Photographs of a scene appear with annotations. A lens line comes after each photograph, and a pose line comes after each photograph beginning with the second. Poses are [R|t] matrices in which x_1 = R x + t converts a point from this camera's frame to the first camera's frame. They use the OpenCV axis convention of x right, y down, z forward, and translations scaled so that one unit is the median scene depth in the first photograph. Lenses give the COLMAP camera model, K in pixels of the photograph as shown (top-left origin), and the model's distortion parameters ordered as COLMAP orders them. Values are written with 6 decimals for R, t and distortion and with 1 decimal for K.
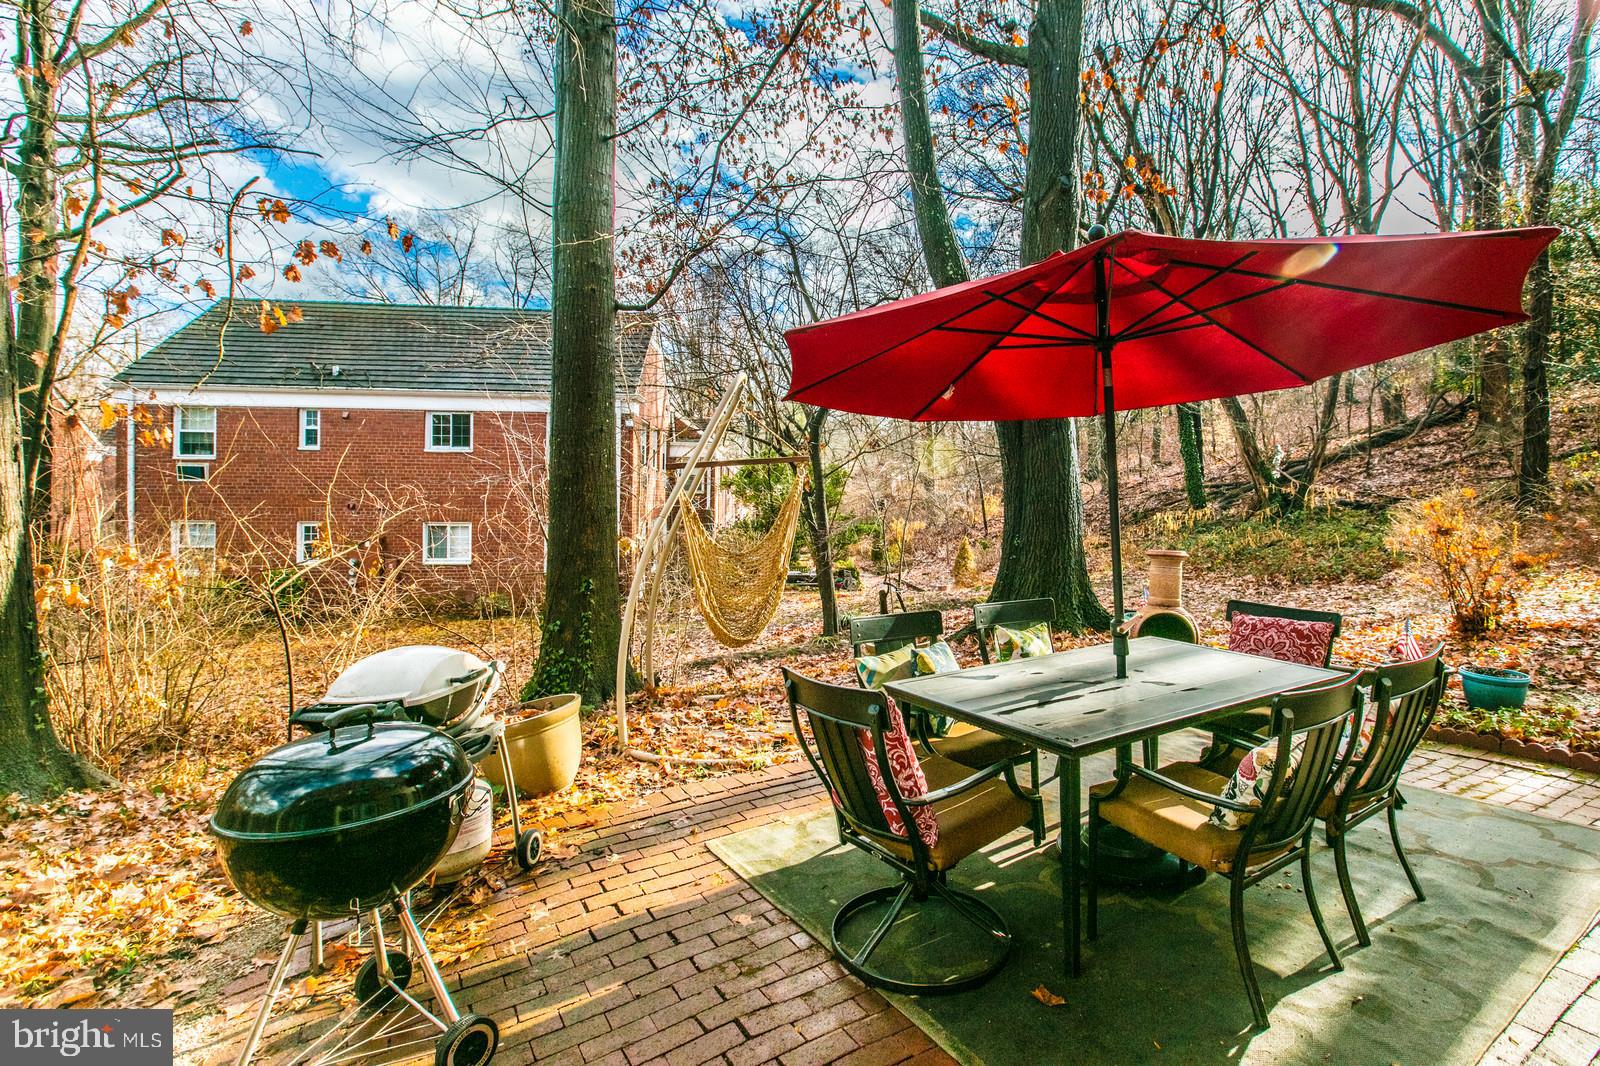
lens RADIAL K [[759.1, 0, 795.1], [0, 759.1, 525.5], [0, 0, 1]] dist [-0.001186, 0.001172]
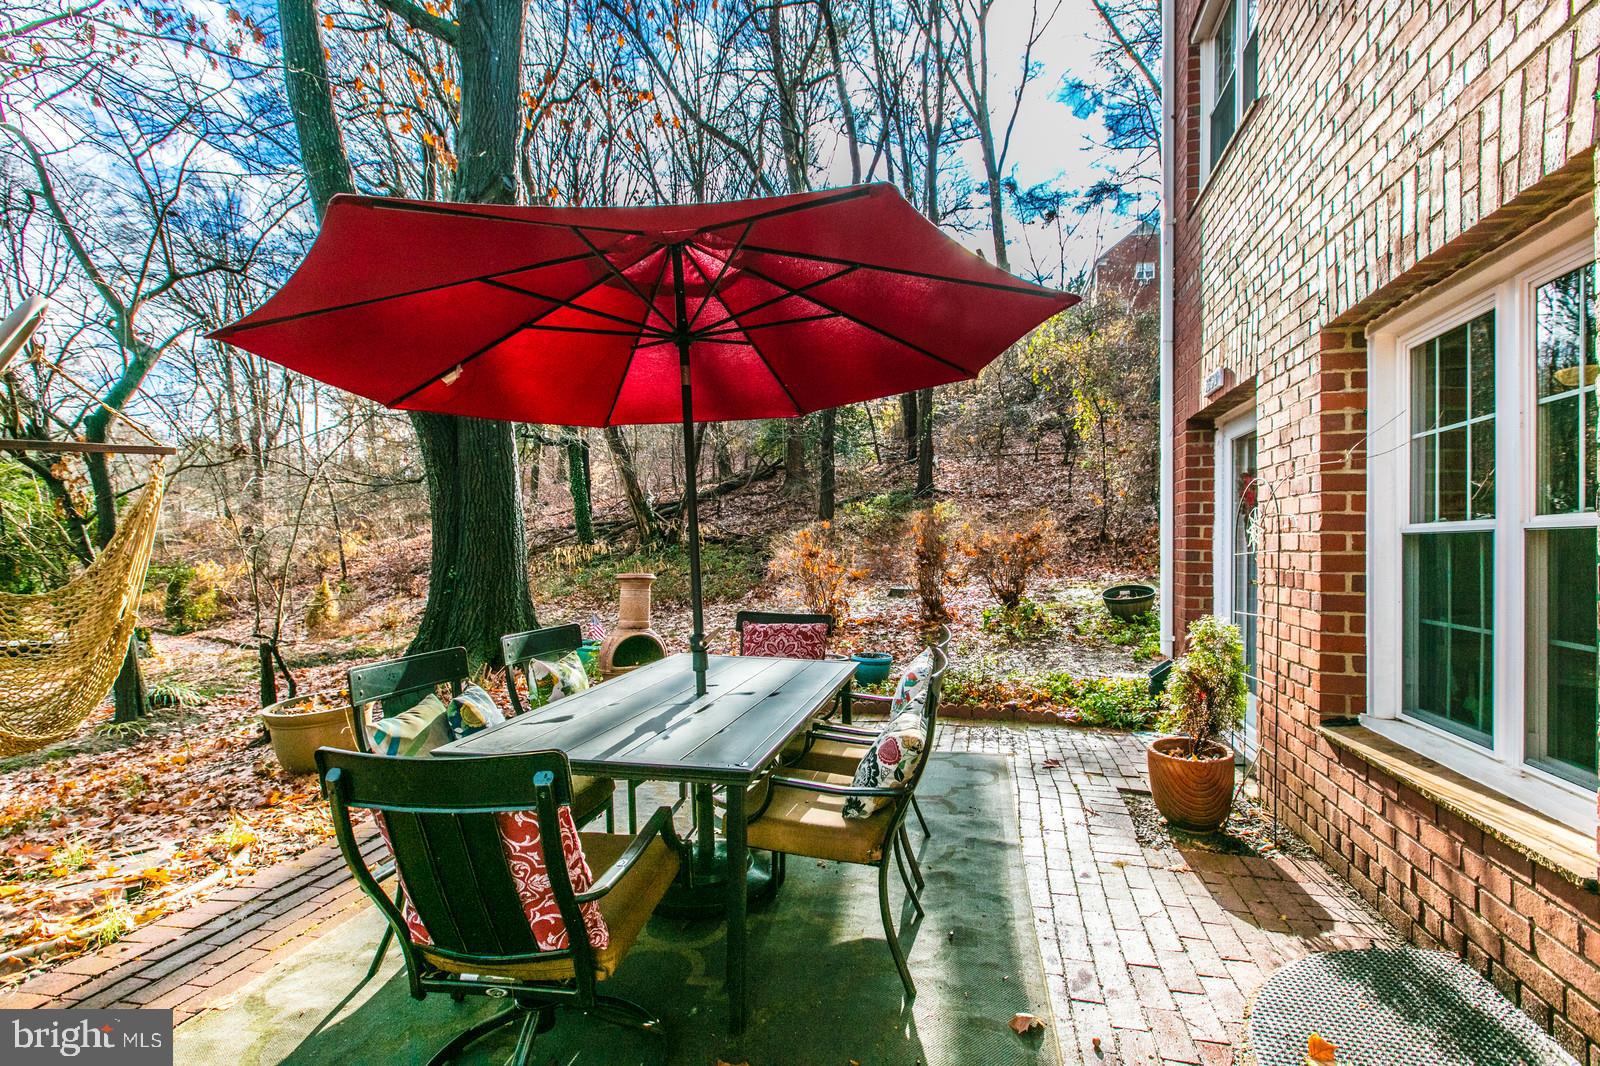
lens RADIAL K [[747.3, 0, 799.0], [0, 747.3, 560.5], [0, 0, 1]] dist [-0.001203, 0.000757]
pose [[0.678801, -0.010453, 0.734248, -0.115765], [0.018376, 0.999827, -0.002754, 0.025718], [-0.734093, 0.015362, 0.678876, 0.184997]]
